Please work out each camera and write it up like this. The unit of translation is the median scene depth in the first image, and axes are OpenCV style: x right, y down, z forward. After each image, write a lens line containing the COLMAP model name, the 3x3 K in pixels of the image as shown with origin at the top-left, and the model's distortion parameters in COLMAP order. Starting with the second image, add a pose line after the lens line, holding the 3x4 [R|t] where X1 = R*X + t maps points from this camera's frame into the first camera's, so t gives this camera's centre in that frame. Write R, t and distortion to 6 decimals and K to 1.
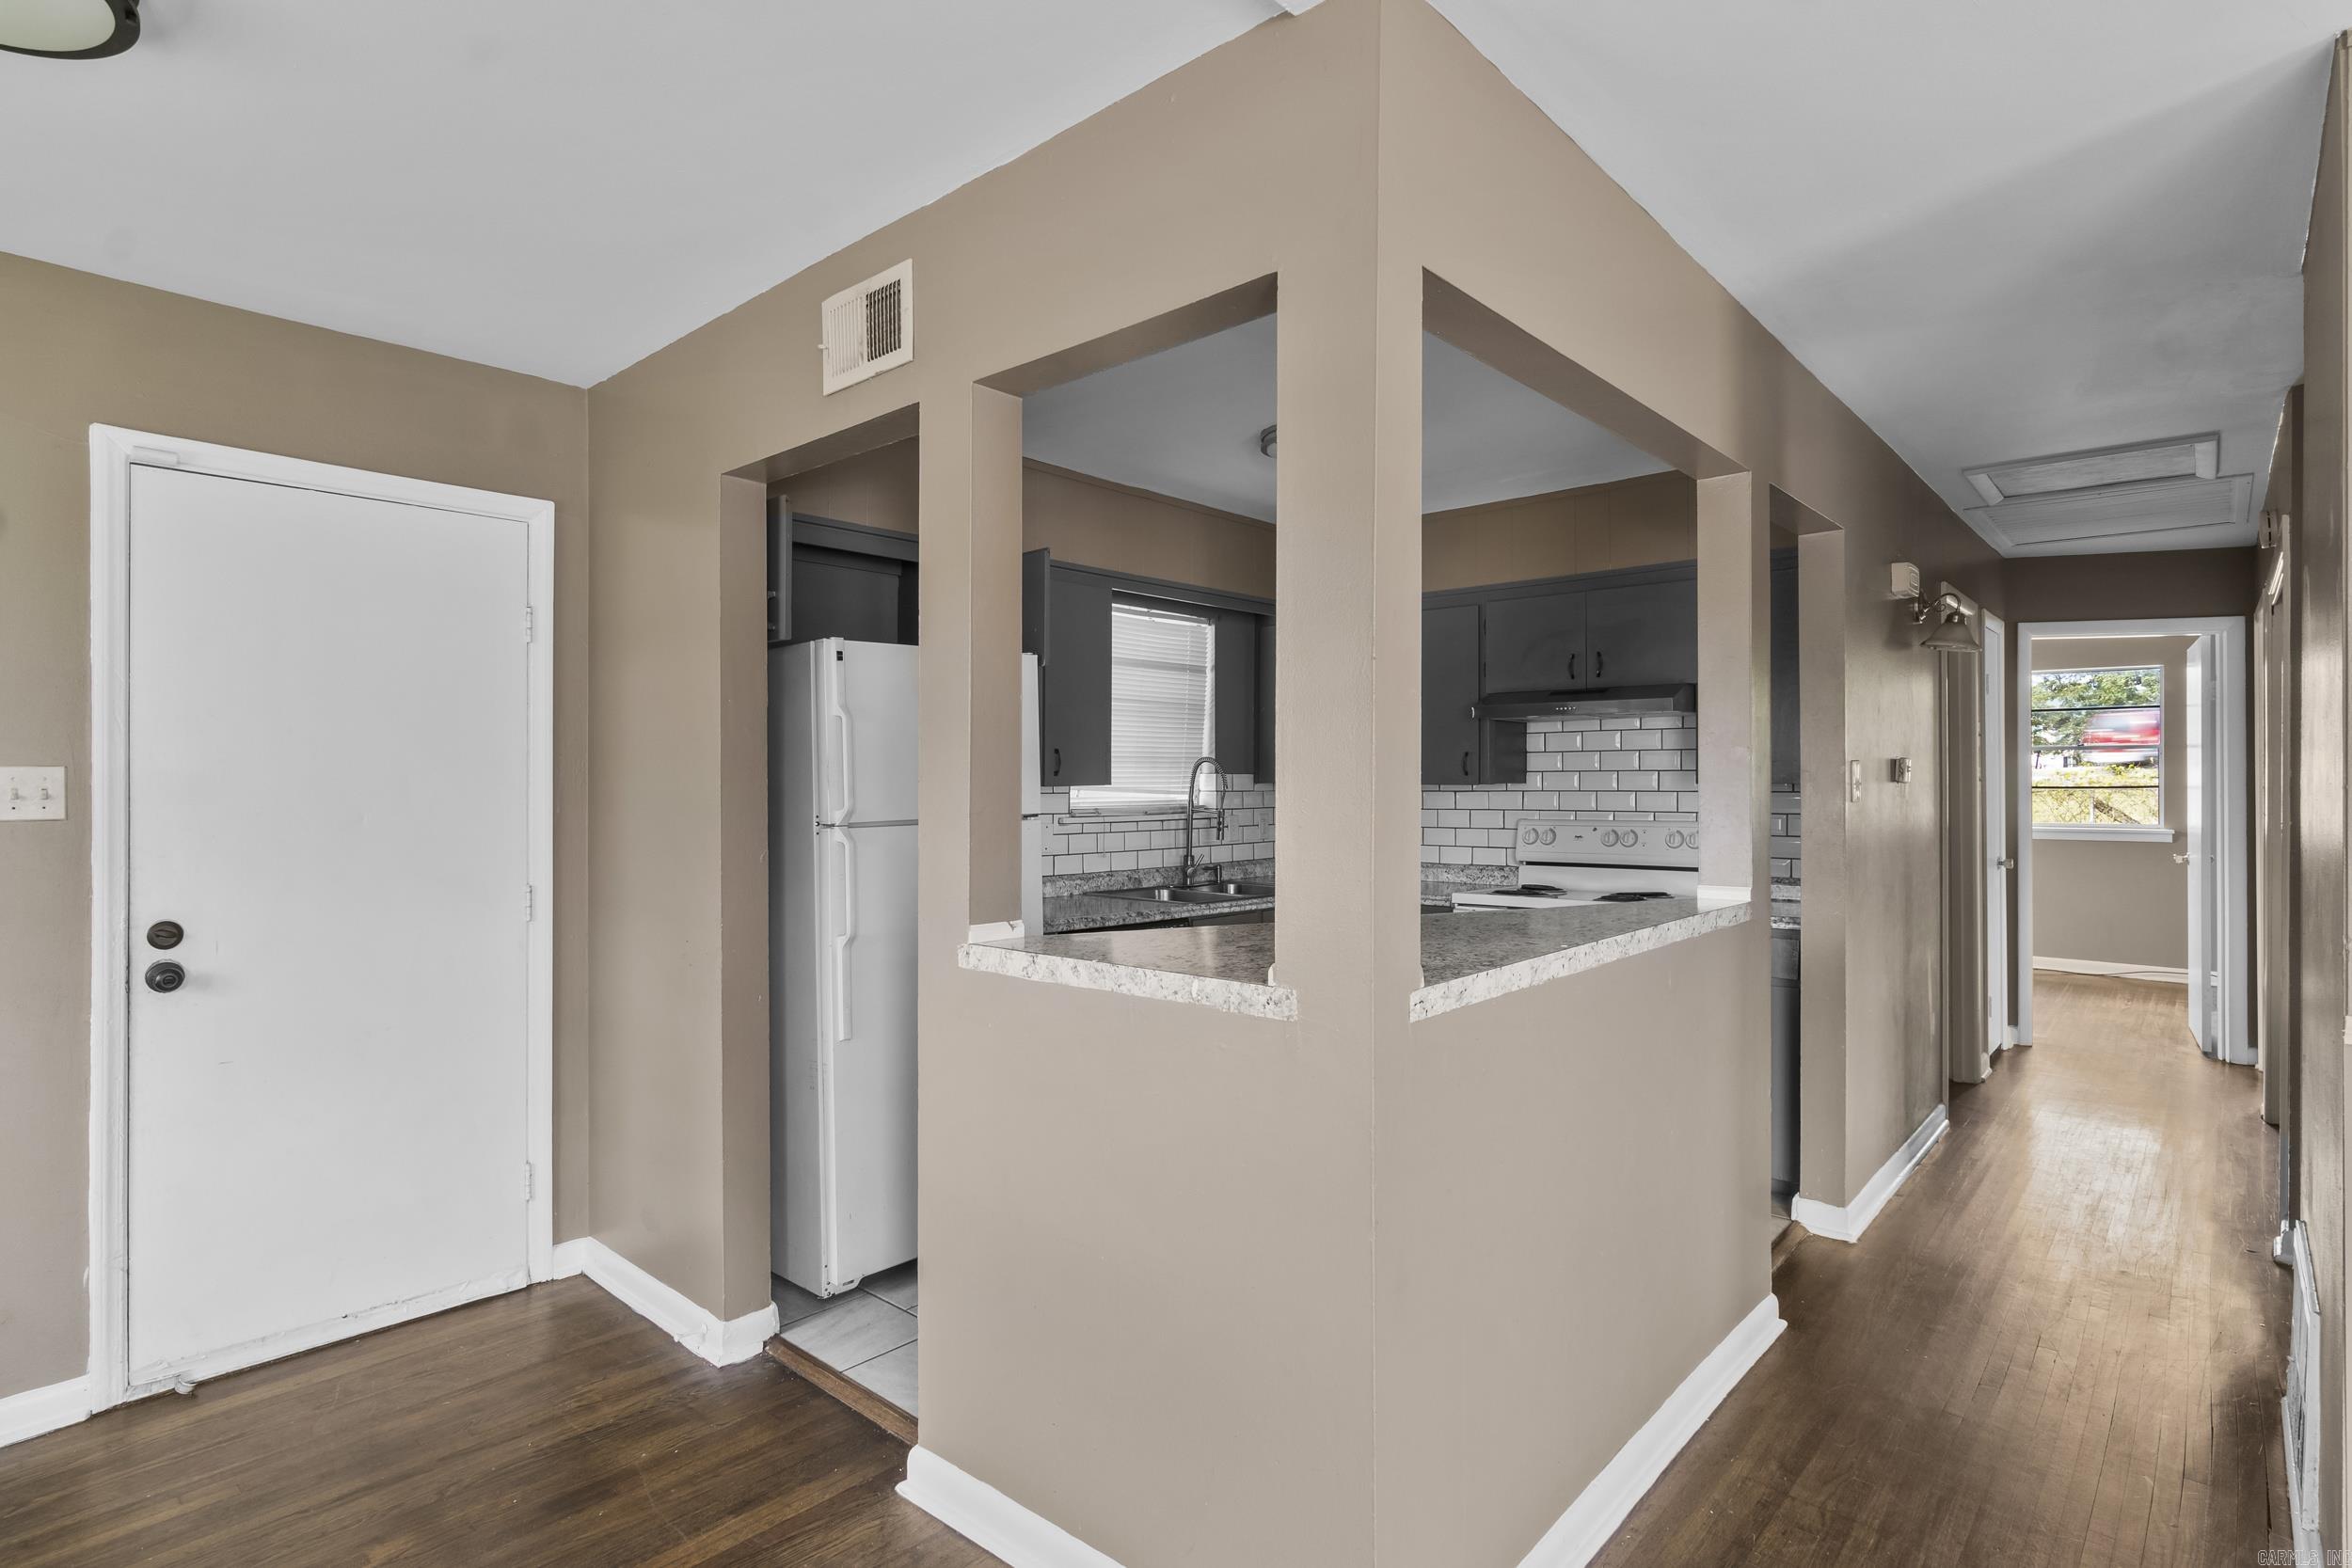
lens RADIAL K [[1186.8, 0, 1157.4], [0, 1186.8, 778.2], [0, 0, 1]] dist [-0.005842, 0.000417]
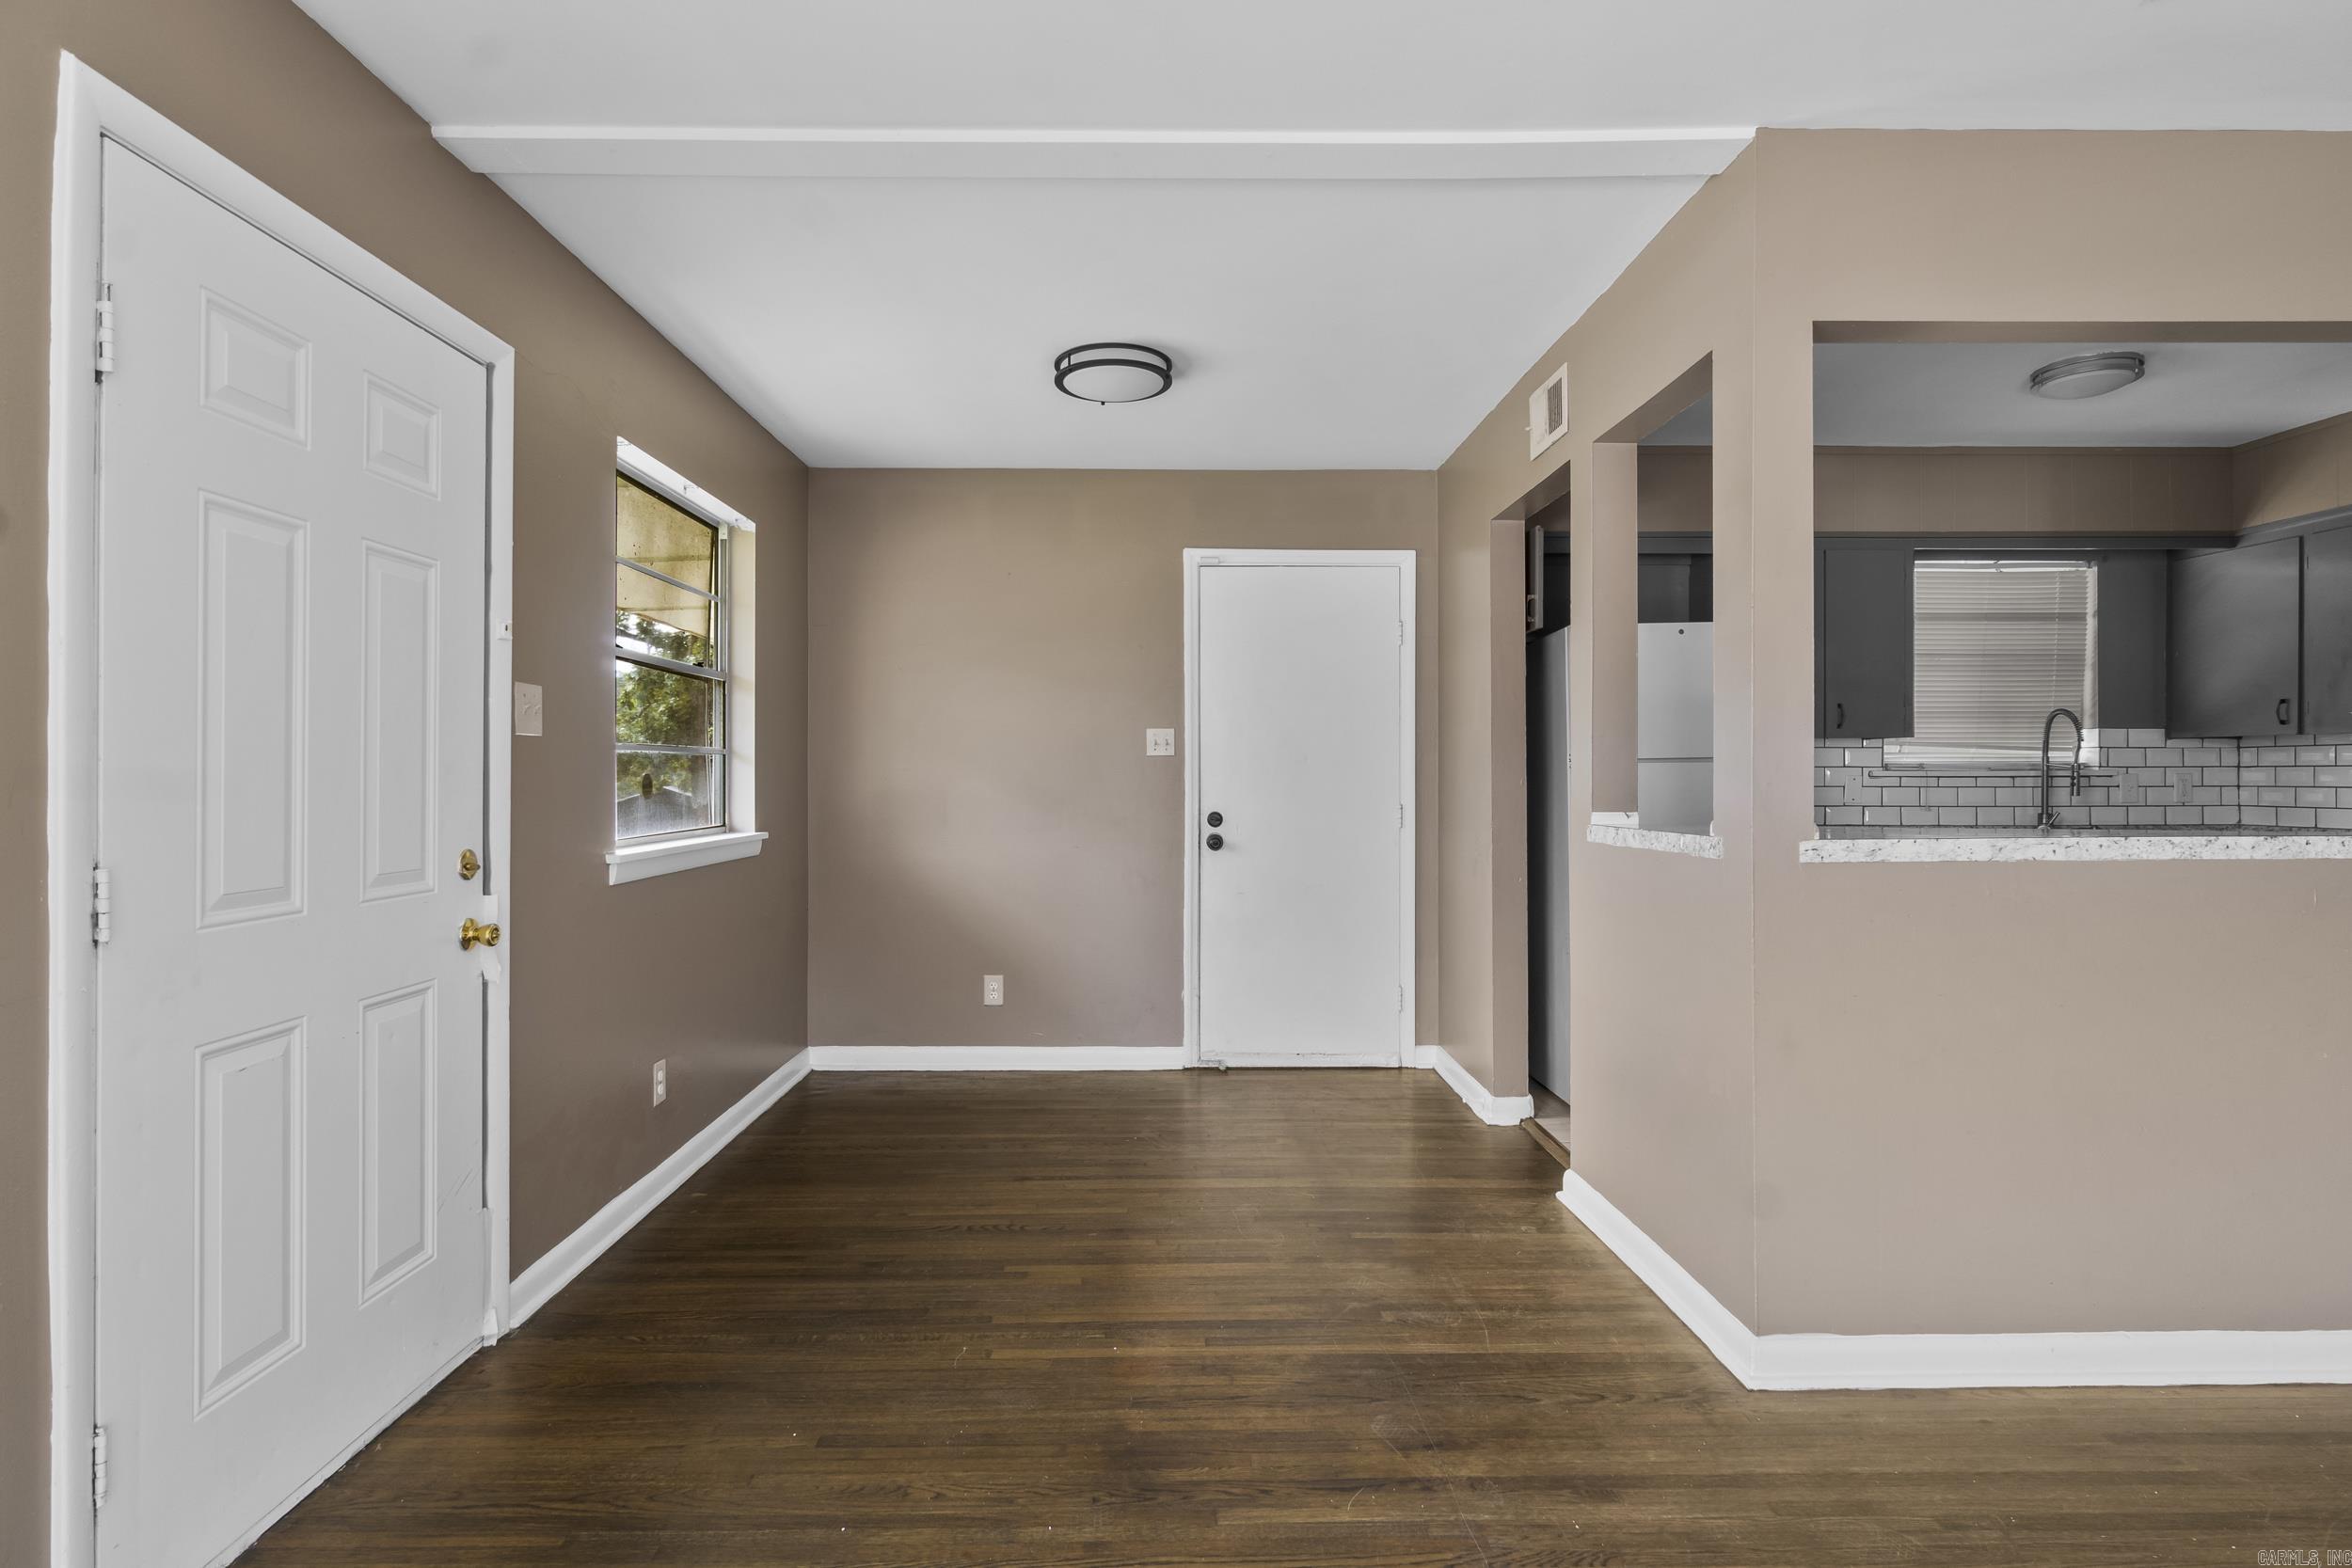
lens RADIAL K [[1186.8, 0, 1158.6], [0, 1186.8, 771.5], [0, 0, 1]] dist [-0.005842, 0.000417]
pose [[0.680610, -0.003353, -0.732638, 0.414324], [0.001513, 0.999994, -0.003171, 0.058025], [0.732645, 0.001050, 0.680611, -0.293277]]
